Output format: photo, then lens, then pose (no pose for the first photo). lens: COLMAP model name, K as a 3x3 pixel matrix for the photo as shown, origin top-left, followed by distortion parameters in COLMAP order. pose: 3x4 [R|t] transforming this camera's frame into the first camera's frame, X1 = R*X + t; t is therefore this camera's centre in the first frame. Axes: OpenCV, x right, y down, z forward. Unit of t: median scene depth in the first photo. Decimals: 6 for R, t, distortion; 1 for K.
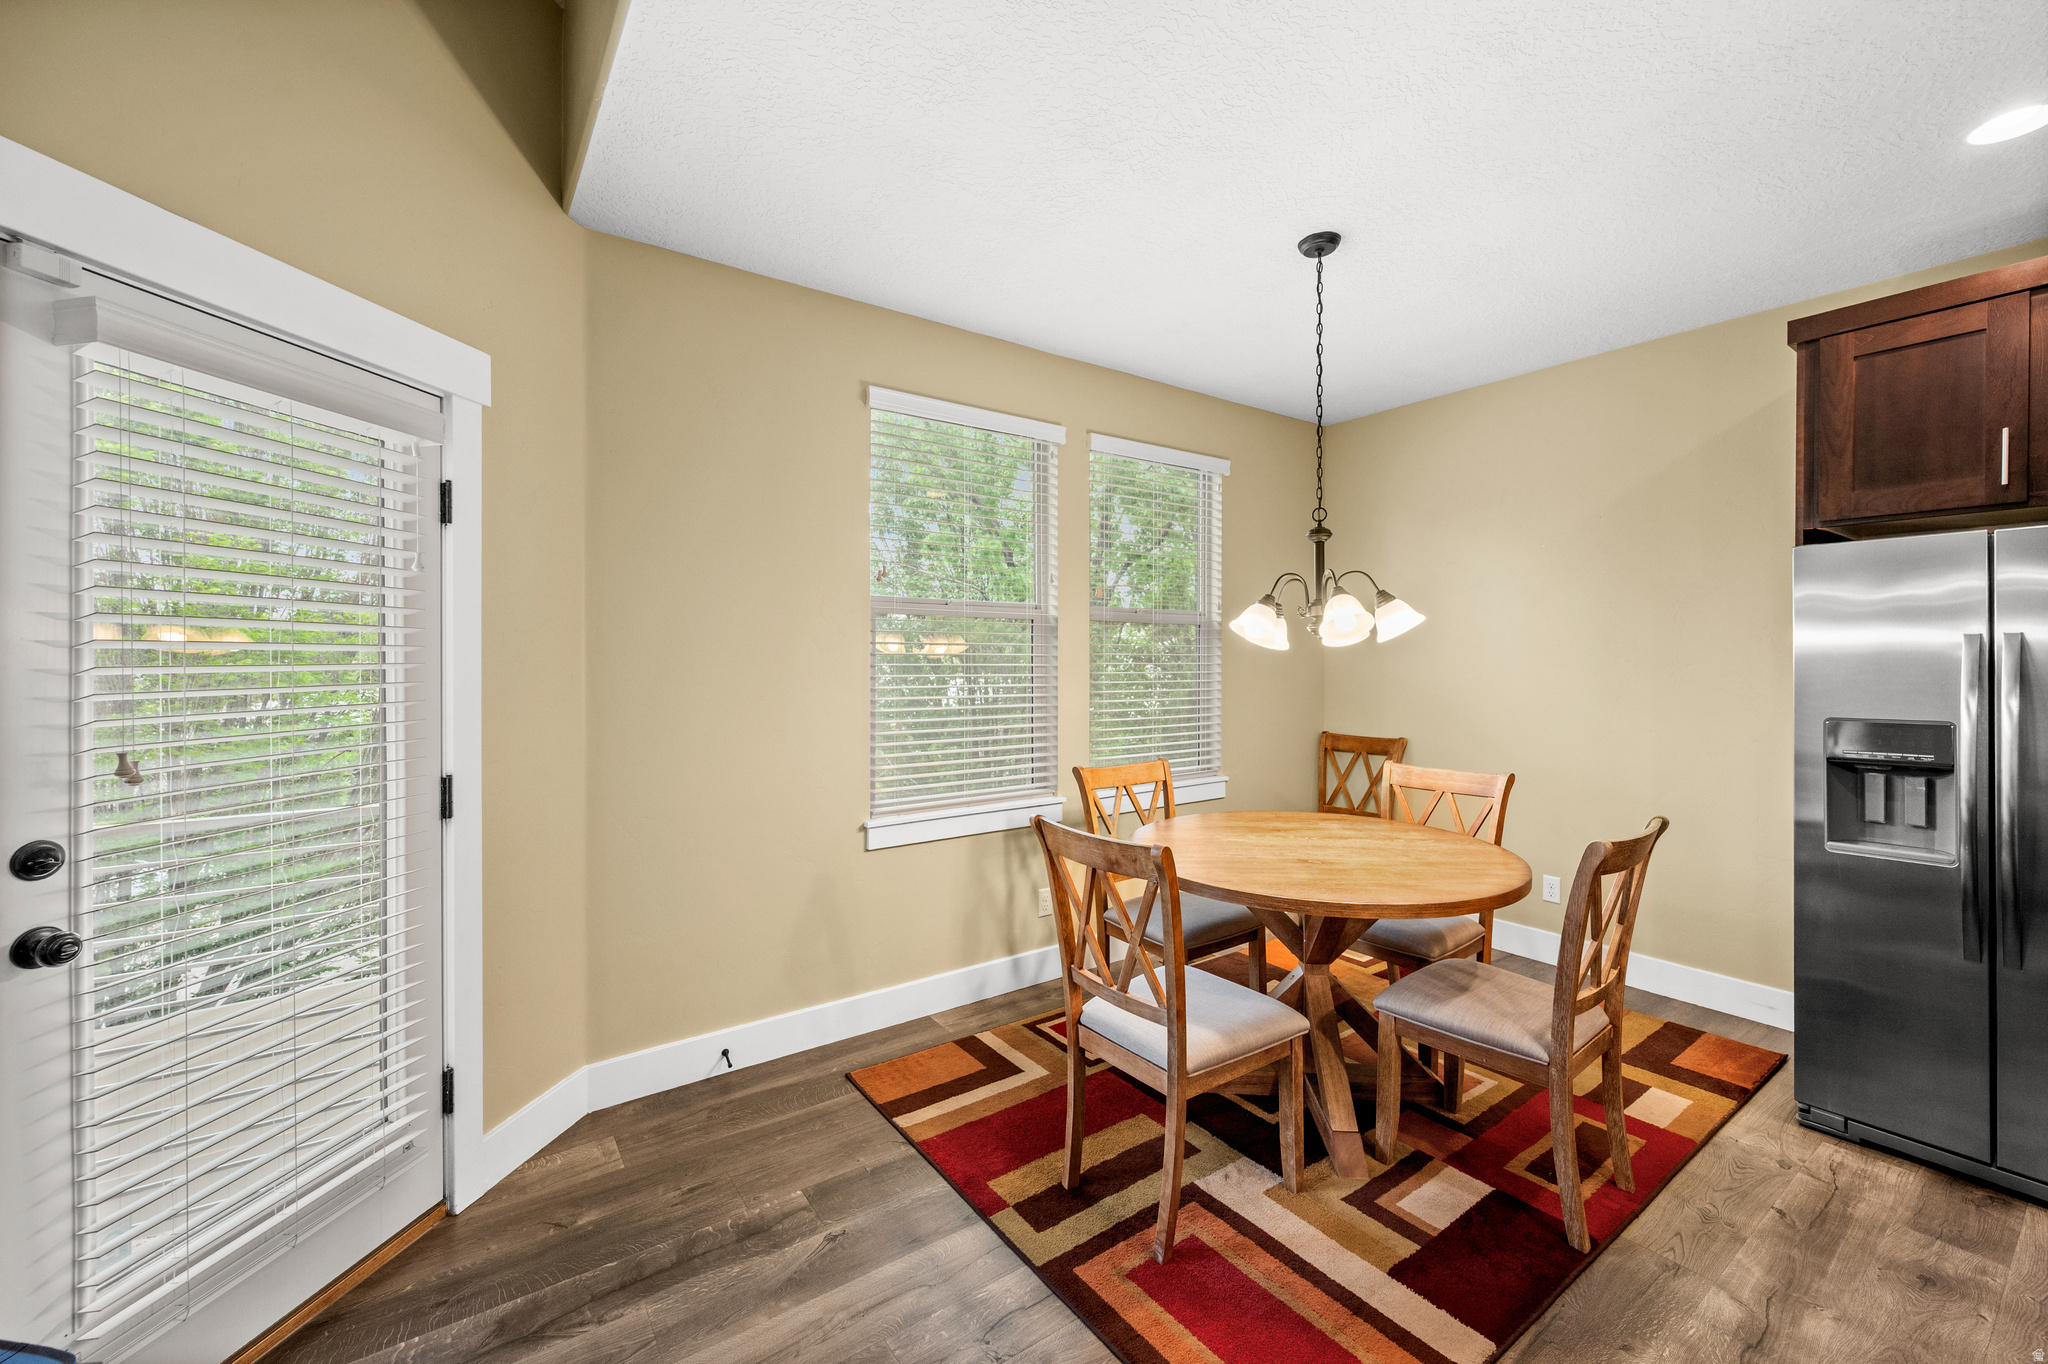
lens RADIAL K [[821.4, 0, 1033.4], [0, 821.4, 662.5], [0, 0, 1]] dist [-0.002135, 0.000674]
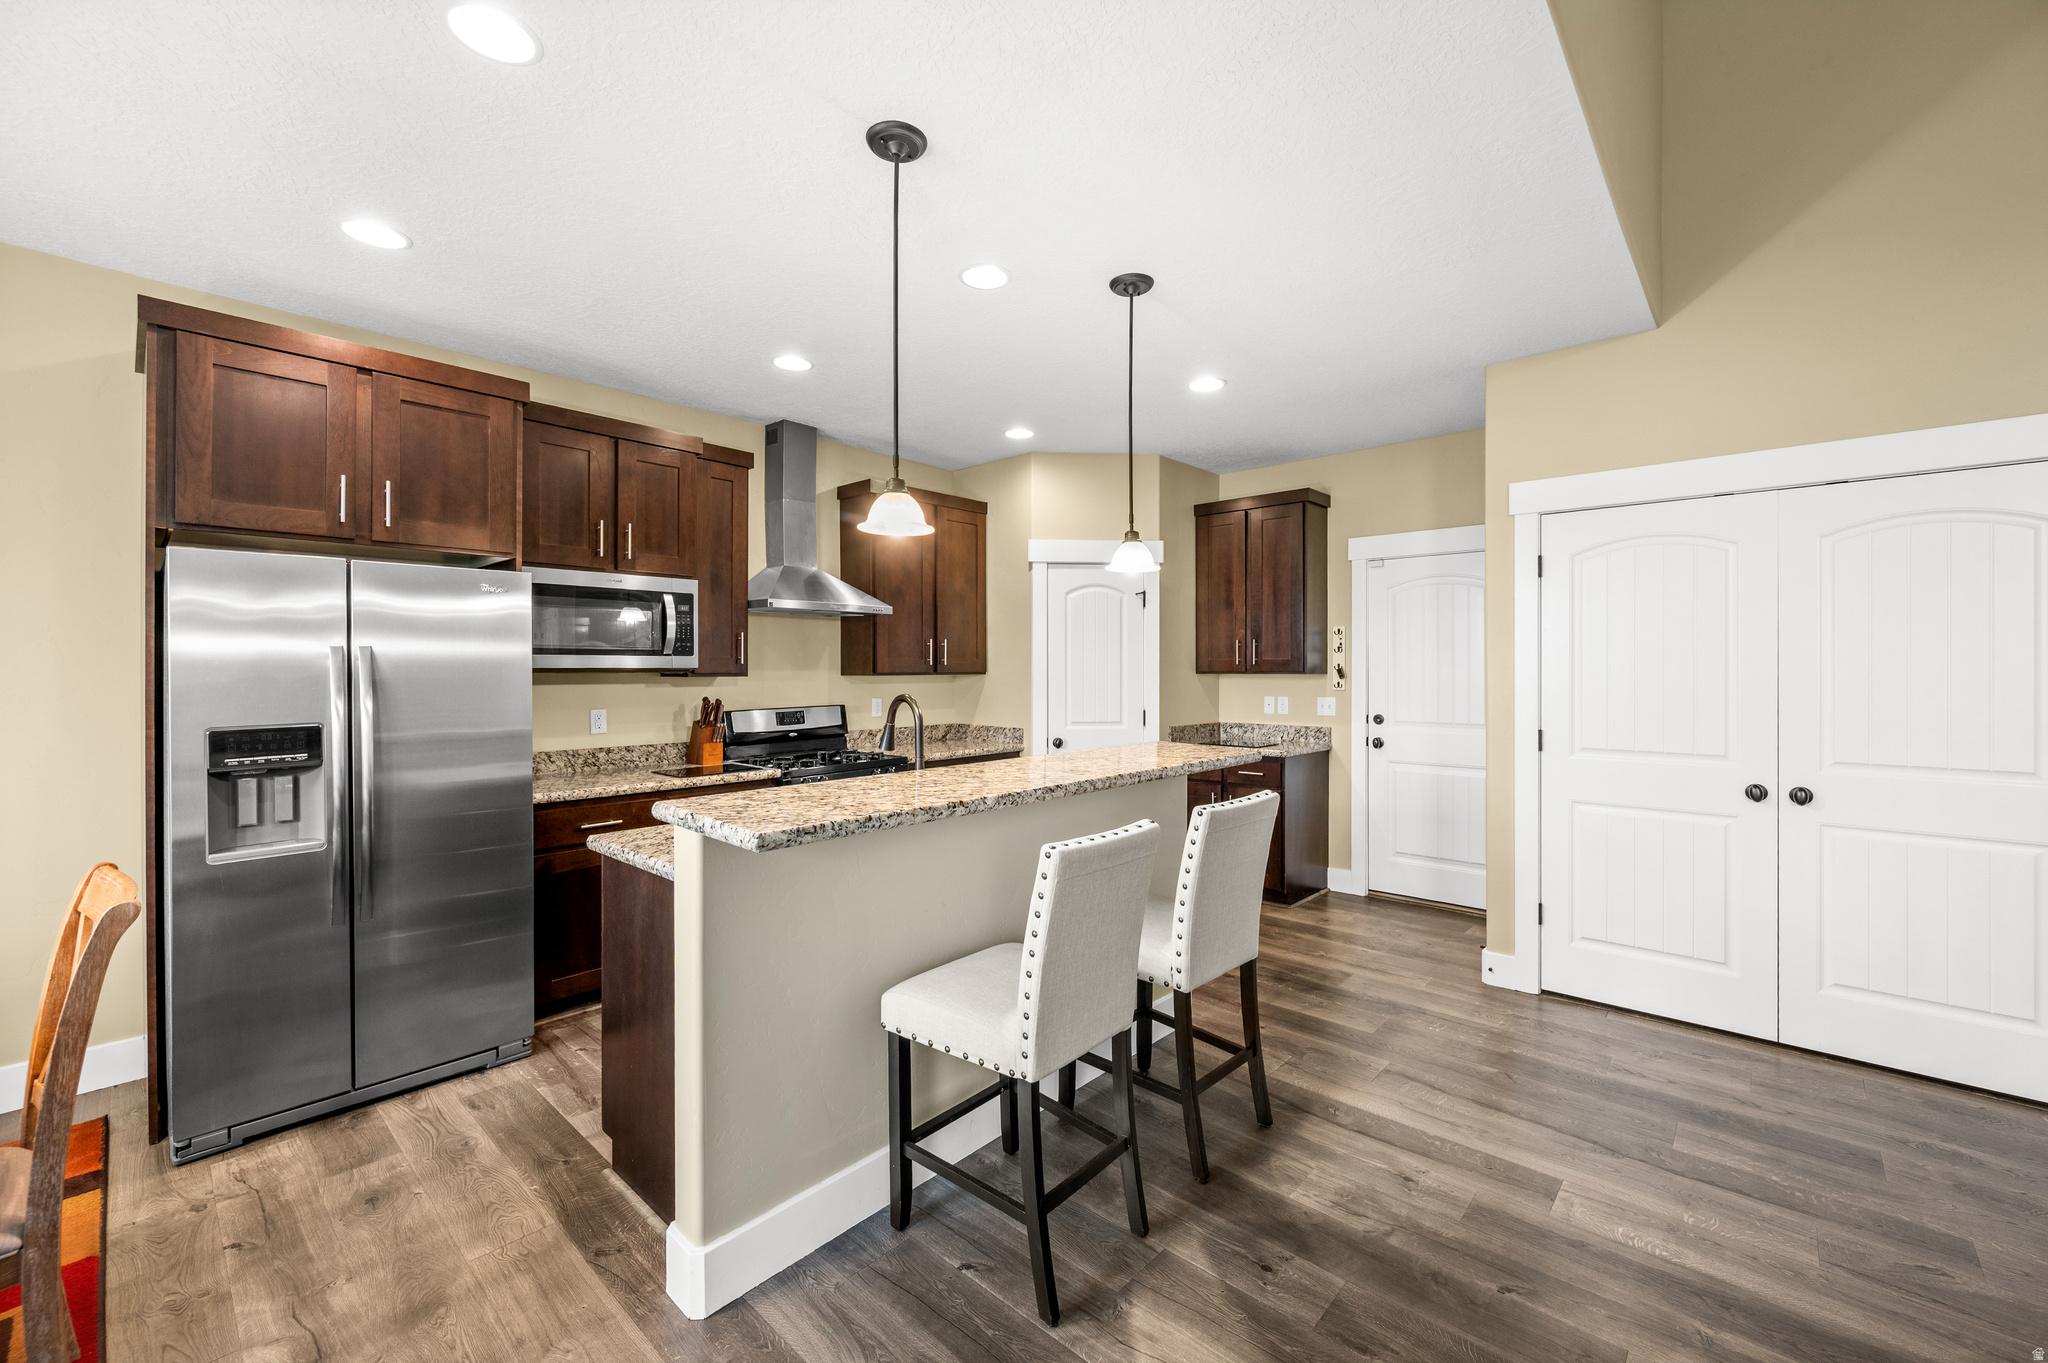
lens RADIAL K [[817.1, 0, 1039.2], [0, 817.1, 668.7], [0, 0, 1]] dist [-0.002570, 0.000879]
pose [[-0.216991, 0.000063, 0.976174, -0.199240], [0.004610, 0.999989, 0.000960, 0.001010], [-0.976163, 0.004708, -0.216989, 0.260692]]
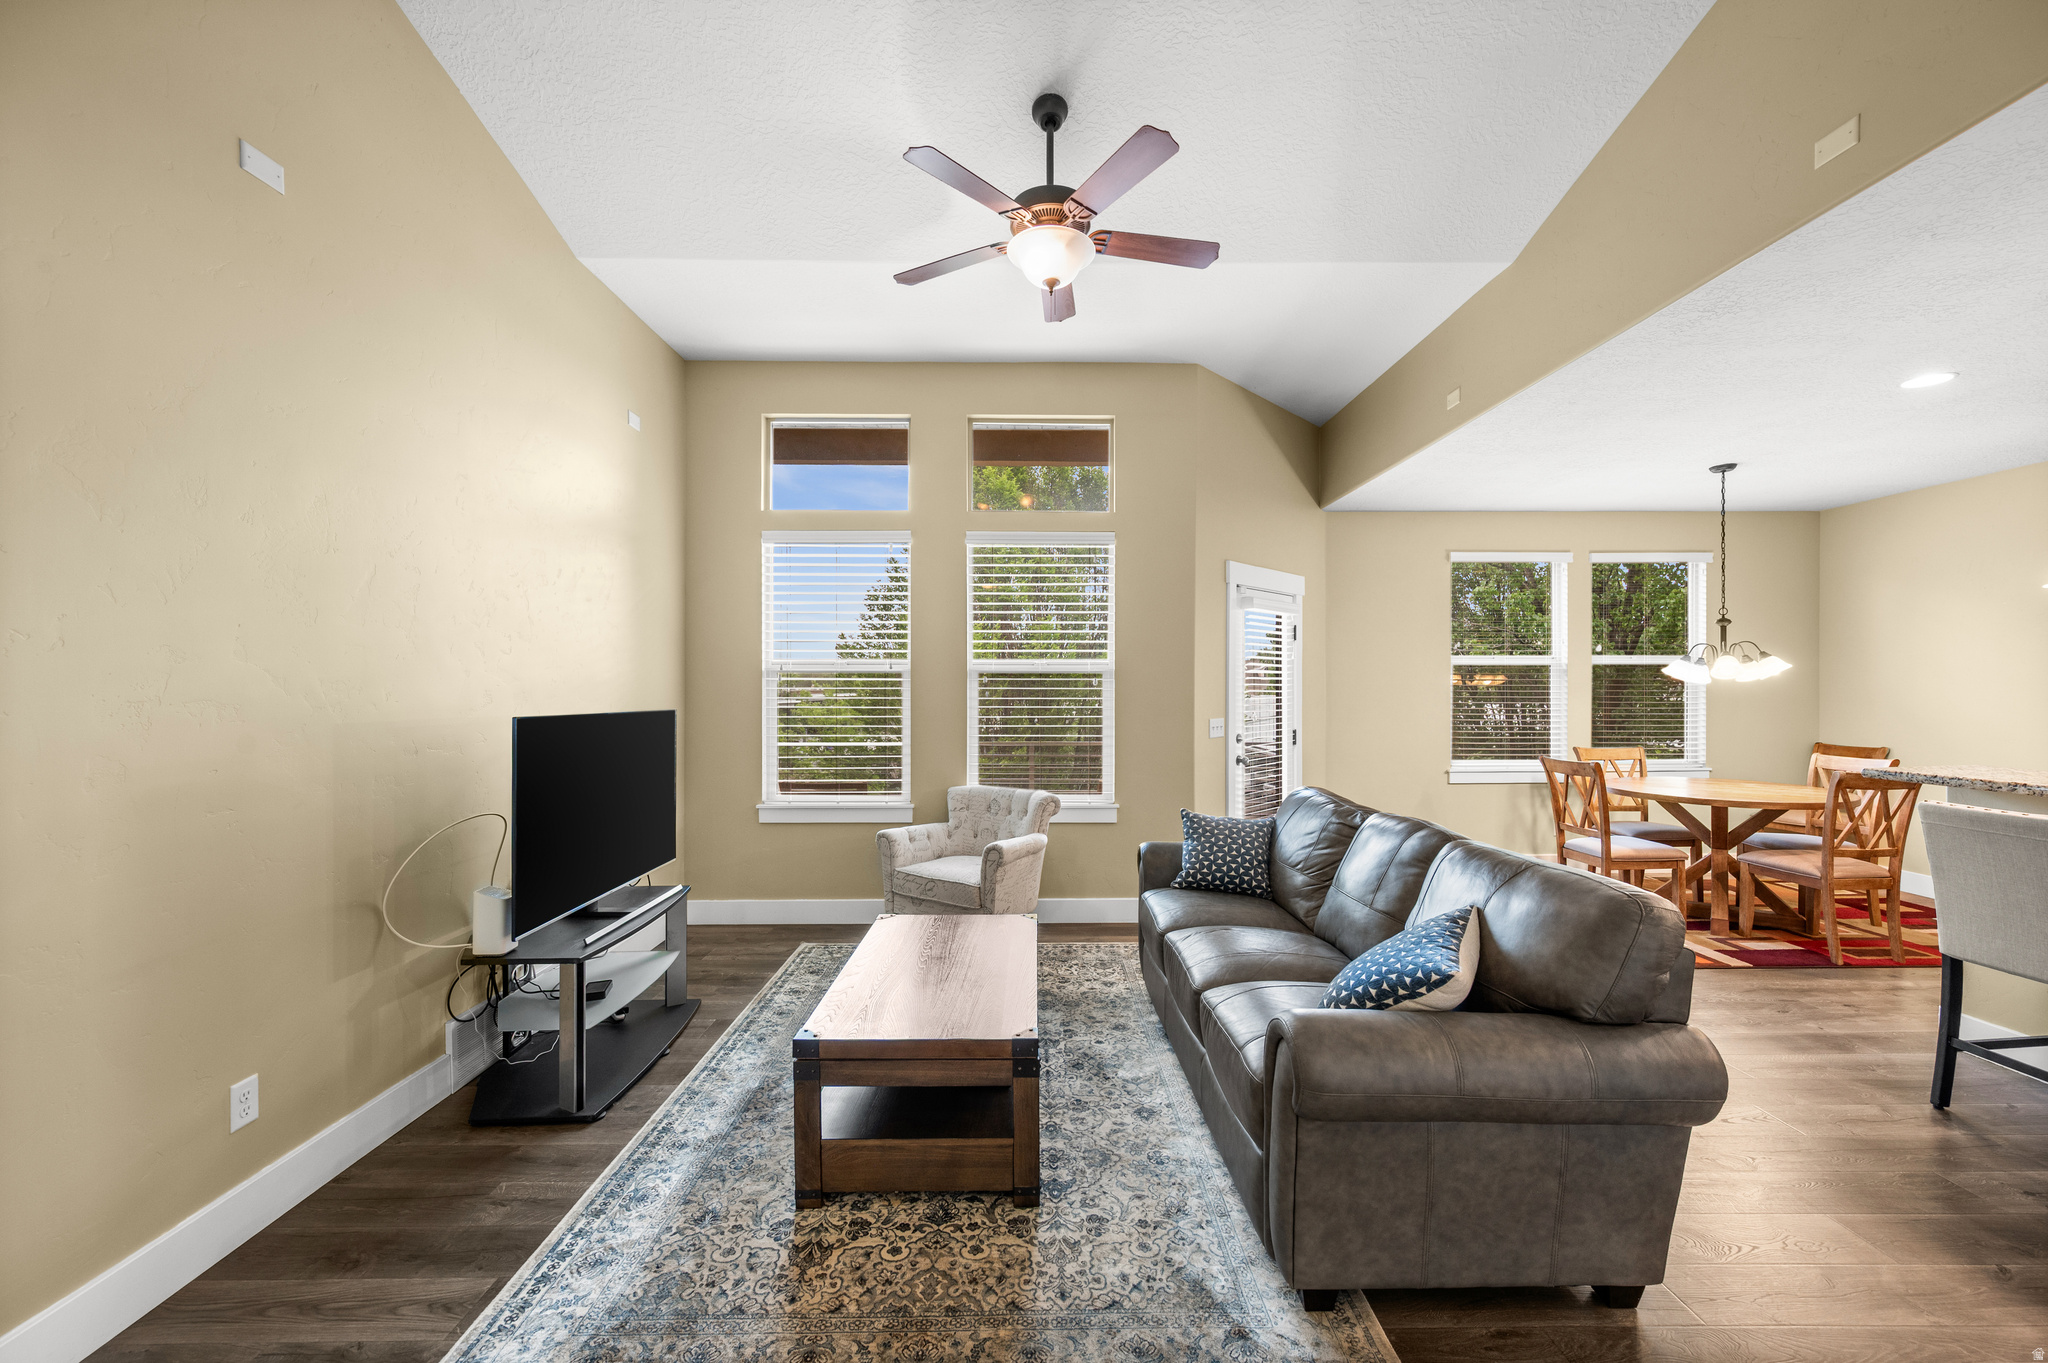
lens RADIAL K [[817.1, 0, 1029.9], [0, 817.1, 687.2], [0, 0, 1]] dist [-0.002570, 0.000879]
pose [[0.821198, -0.000697, -0.570643, 0.127459], [-0.002813, 0.999982, -0.005270, 0.008406], [0.570636, 0.005933, 0.821181, -1.646208]]
